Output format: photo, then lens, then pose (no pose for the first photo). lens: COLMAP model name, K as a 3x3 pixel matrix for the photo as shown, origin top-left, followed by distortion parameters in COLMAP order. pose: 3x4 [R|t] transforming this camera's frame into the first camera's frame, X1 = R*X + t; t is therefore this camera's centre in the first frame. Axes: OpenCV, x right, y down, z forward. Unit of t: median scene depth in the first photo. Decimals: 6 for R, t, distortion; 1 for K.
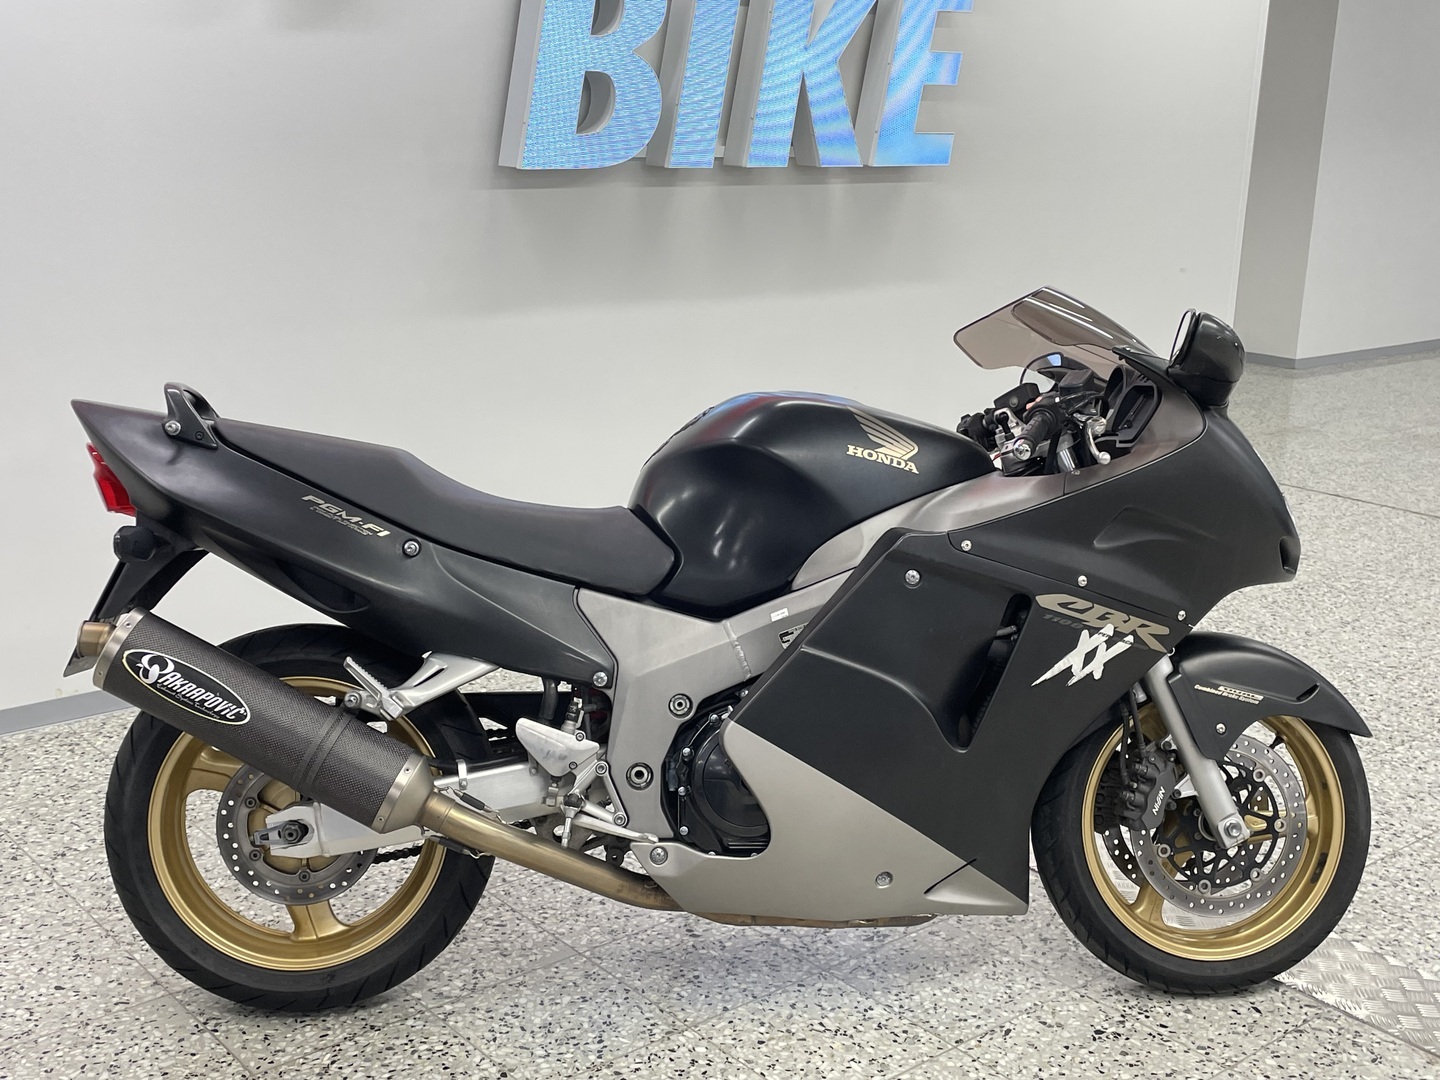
lens RADIAL K [[1705.6, 0, 729.5], [0, 1705.6, 518.8], [0, 0, 1]] dist [0.113007, -0.172413]
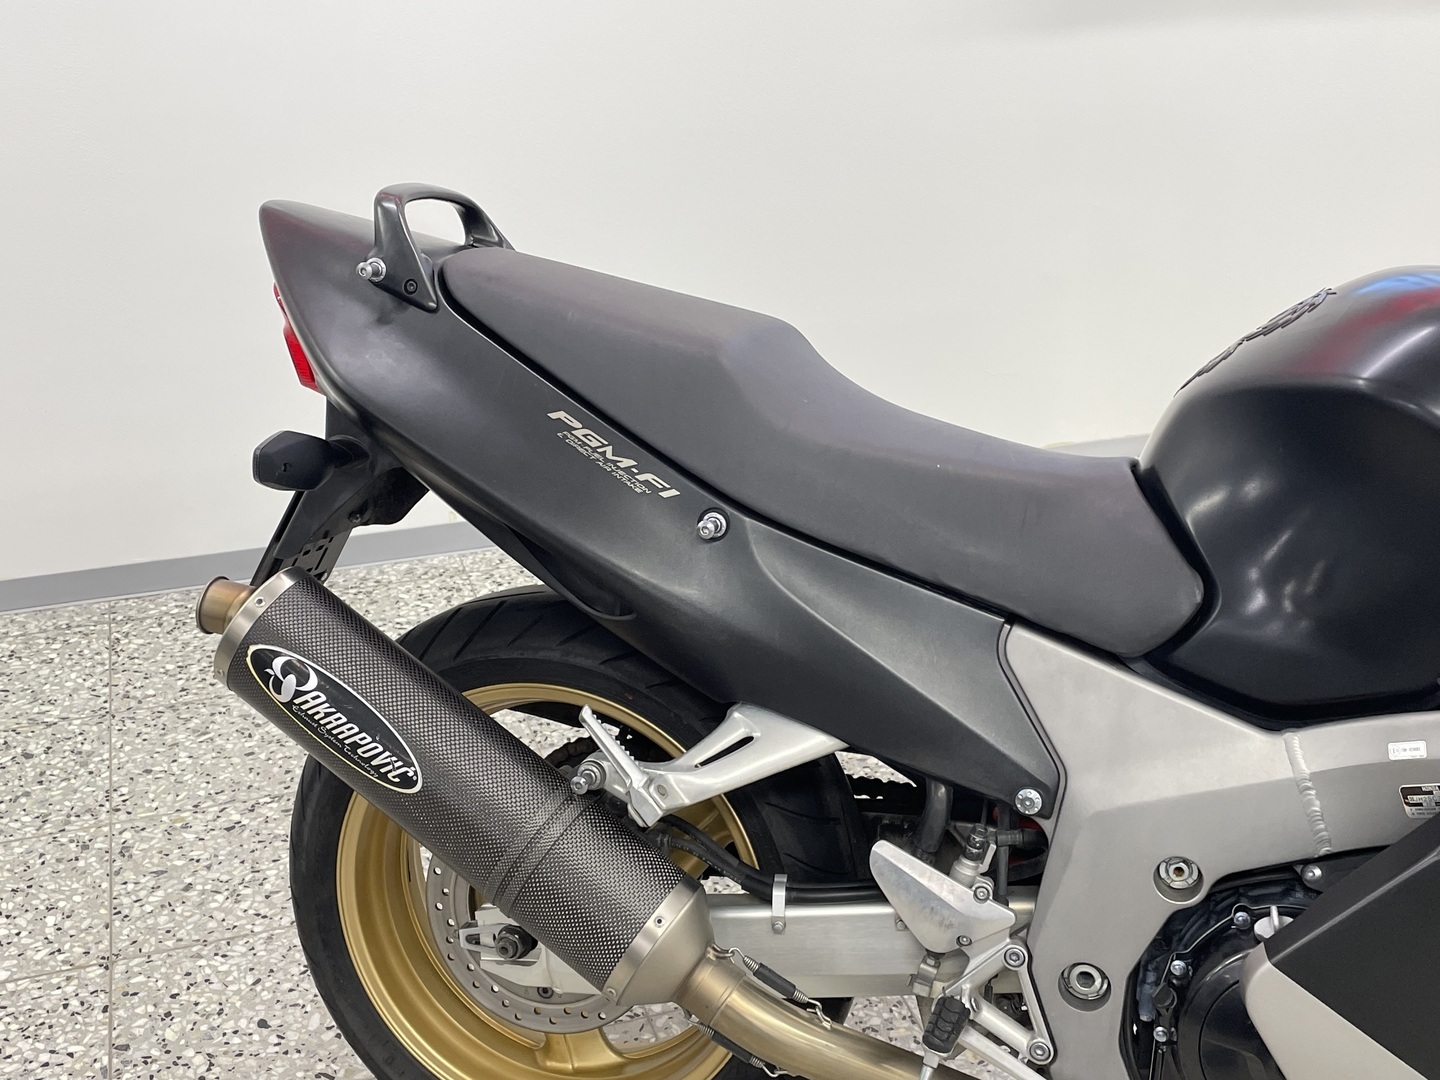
lens RADIAL K [[1705.6, 0, 729.5], [0, 1705.6, 518.8], [0, 0, 1]] dist [0.113007, -0.172413]
pose [[0.922424, 0.136193, -0.361366, 0.020519], [-0.070381, 0.979365, 0.189451, -0.089126], [0.379710, -0.149321, 0.912975, 0.479969]]
